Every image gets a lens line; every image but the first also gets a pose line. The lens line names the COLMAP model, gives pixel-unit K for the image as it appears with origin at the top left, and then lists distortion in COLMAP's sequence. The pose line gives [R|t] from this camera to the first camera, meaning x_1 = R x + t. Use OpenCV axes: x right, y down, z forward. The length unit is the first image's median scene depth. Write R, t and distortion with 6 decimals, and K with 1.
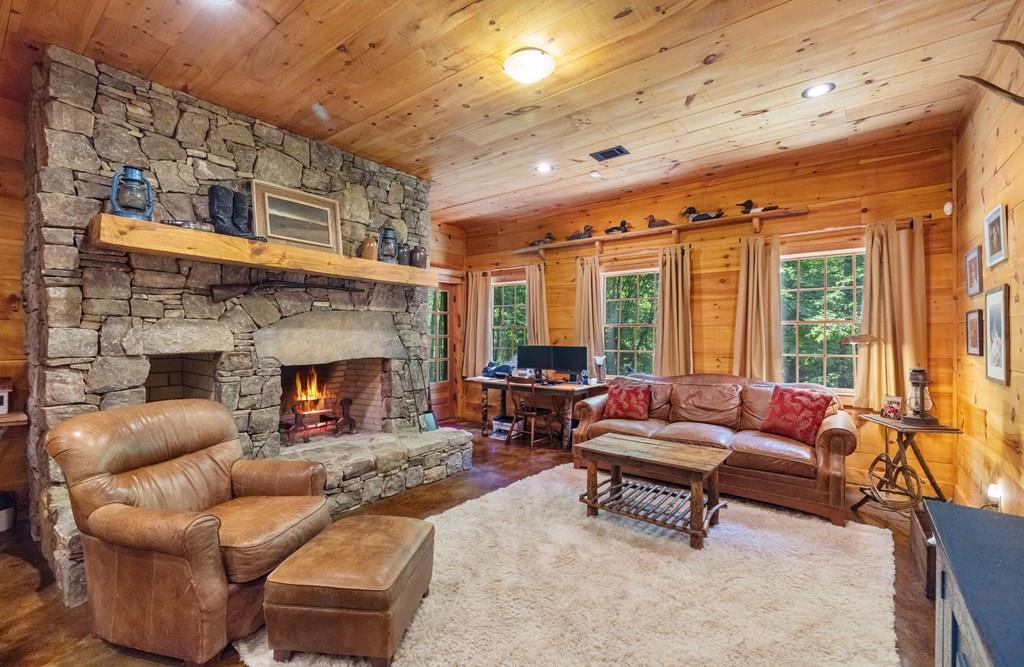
lens RADIAL K [[445.3, 0, 482.8], [0, 445.3, 342.3], [0, 0, 1]] dist [-0.000195, 0.000120]
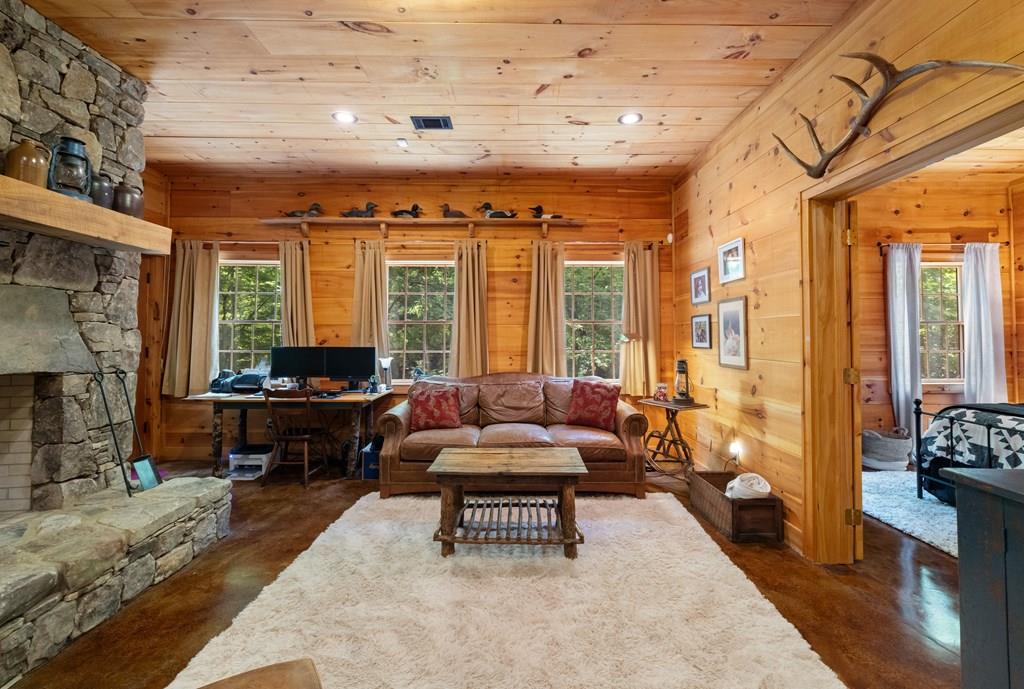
lens RADIAL K [[469.1, 0, 514.4], [0, 469.1, 328.3], [0, 0, 1]] dist [0.000283, 0.000265]
pose [[0.758761, 0.010996, 0.651276, -0.170099], [0.008967, 0.999586, -0.027323, 0.001612], [-0.651307, 0.026572, 0.758349, 0.199895]]
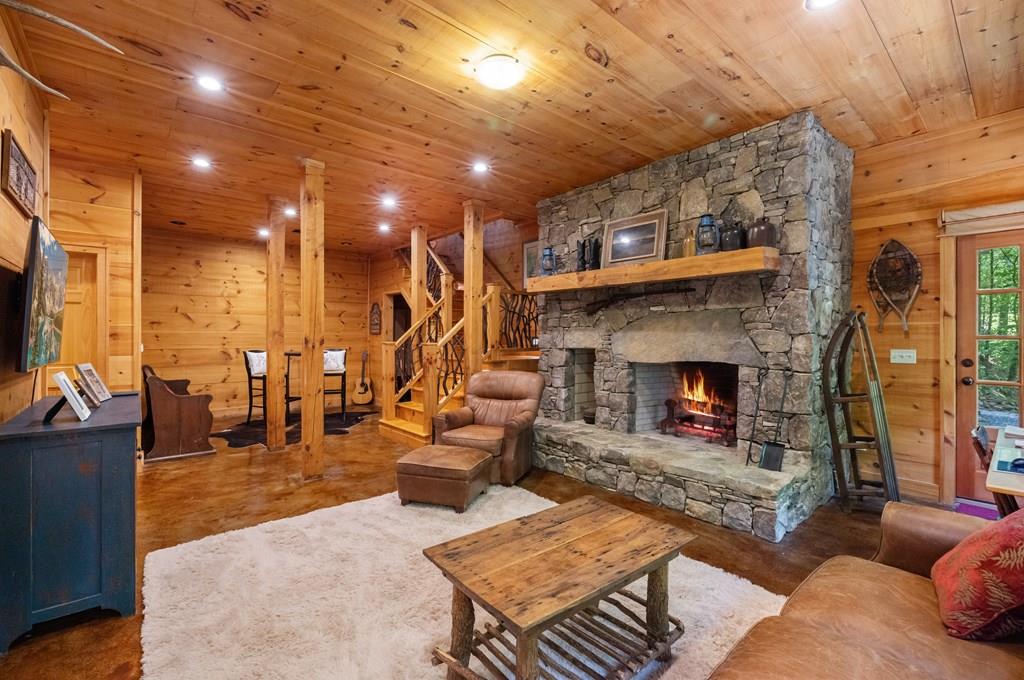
lens RADIAL K [[437.3, 0, 512.0], [0, 437.3, 340.0], [0, 0, 1]] dist [-0.000126, -0.000005]
pose [[-0.166825, 0.001069, -0.985986, 0.695697], [-0.016777, 0.999852, 0.003922, -0.006352], [0.985844, 0.017196, -0.166783, 0.765698]]
